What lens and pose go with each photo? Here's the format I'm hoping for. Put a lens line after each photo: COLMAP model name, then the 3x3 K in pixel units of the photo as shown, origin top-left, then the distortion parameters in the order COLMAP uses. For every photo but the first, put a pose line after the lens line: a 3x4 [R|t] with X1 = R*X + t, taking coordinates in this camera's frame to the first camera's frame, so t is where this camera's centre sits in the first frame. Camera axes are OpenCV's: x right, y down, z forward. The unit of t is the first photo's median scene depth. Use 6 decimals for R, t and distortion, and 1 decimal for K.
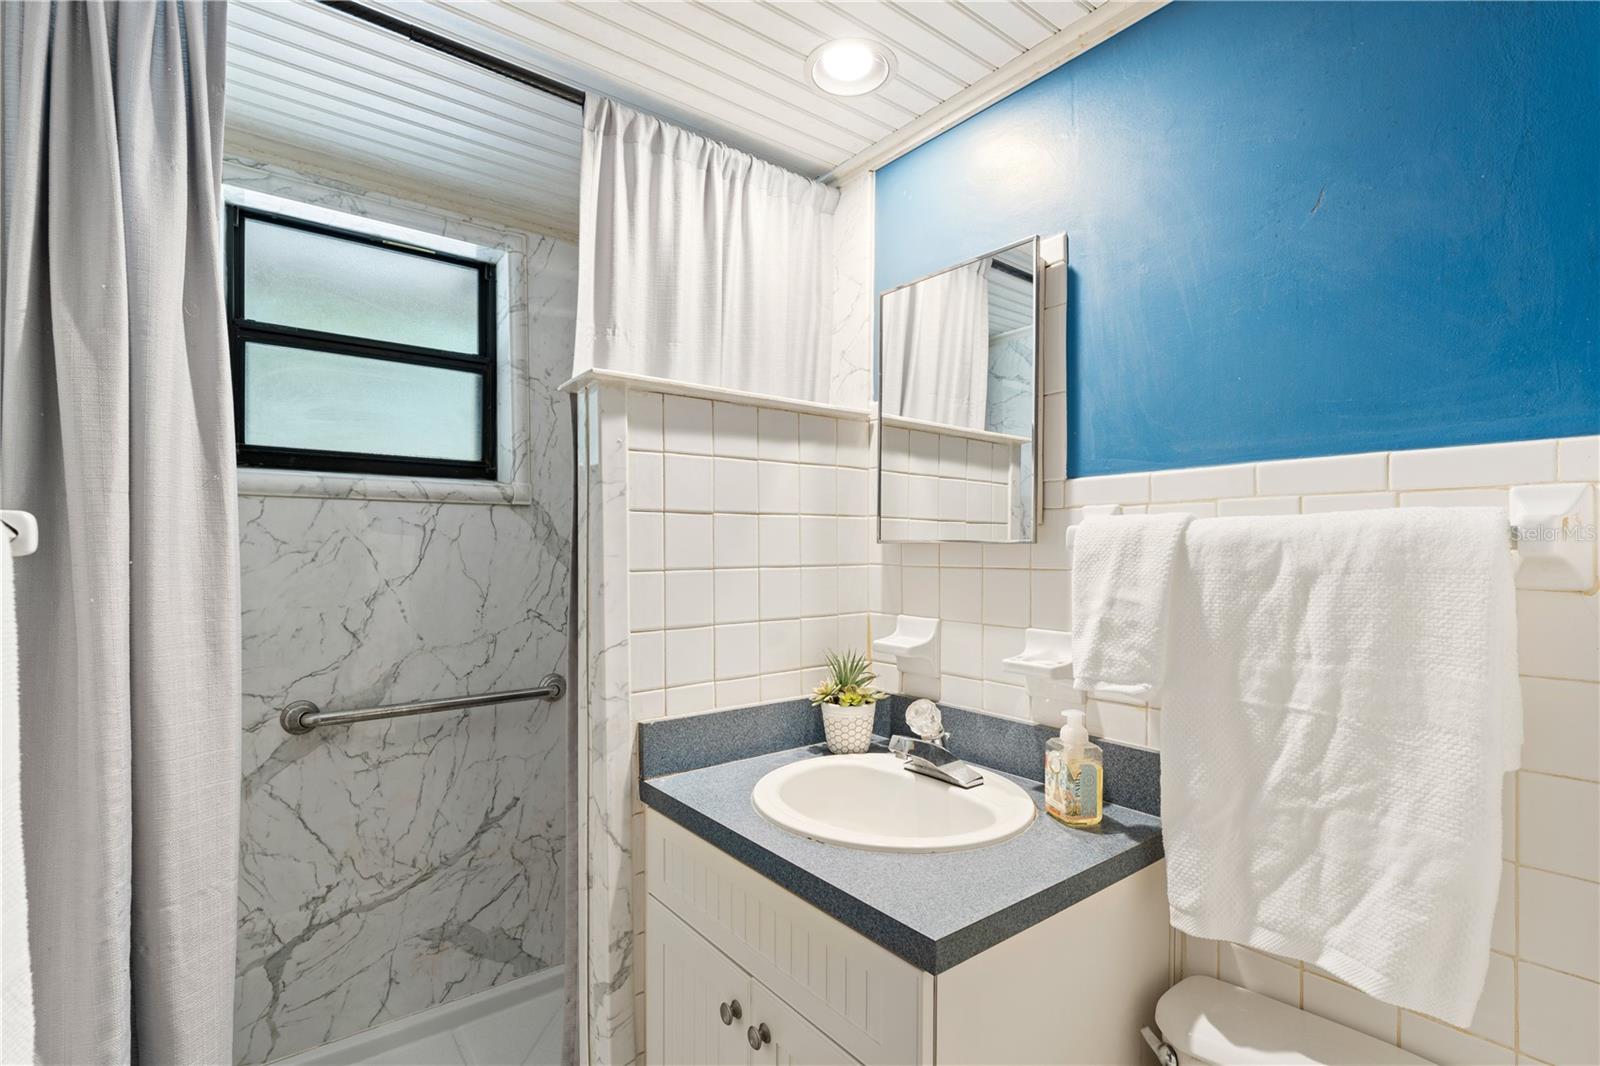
lens RADIAL K [[761.2, 0, 797.8], [0, 761.2, 558.0], [0, 0, 1]] dist [-0.001447, -0.000415]
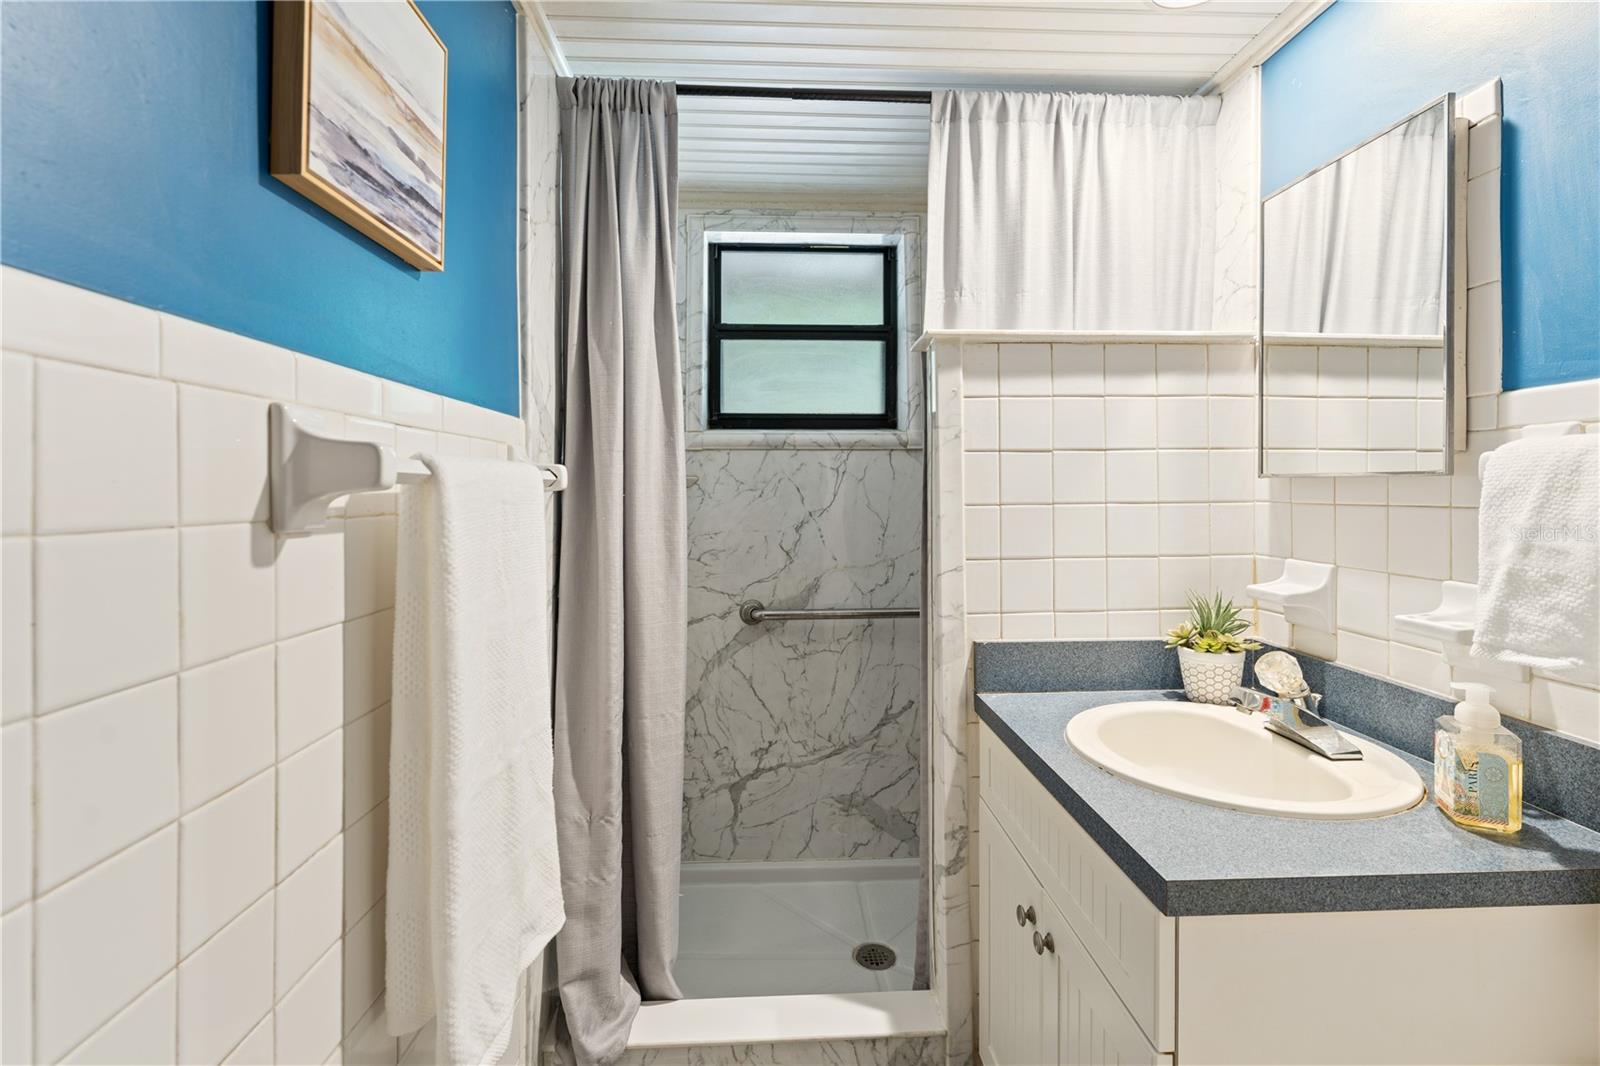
lens RADIAL K [[734.4, 0, 801.1], [0, 734.4, 493.3], [0, 0, 1]] dist [-0.000953, -0.000467]
pose [[0.821627, -0.001046, -0.570025, 0.170680], [-0.002304, 0.999984, -0.005156, 0.005174], [0.570021, 0.005550, 0.821611, -0.024795]]
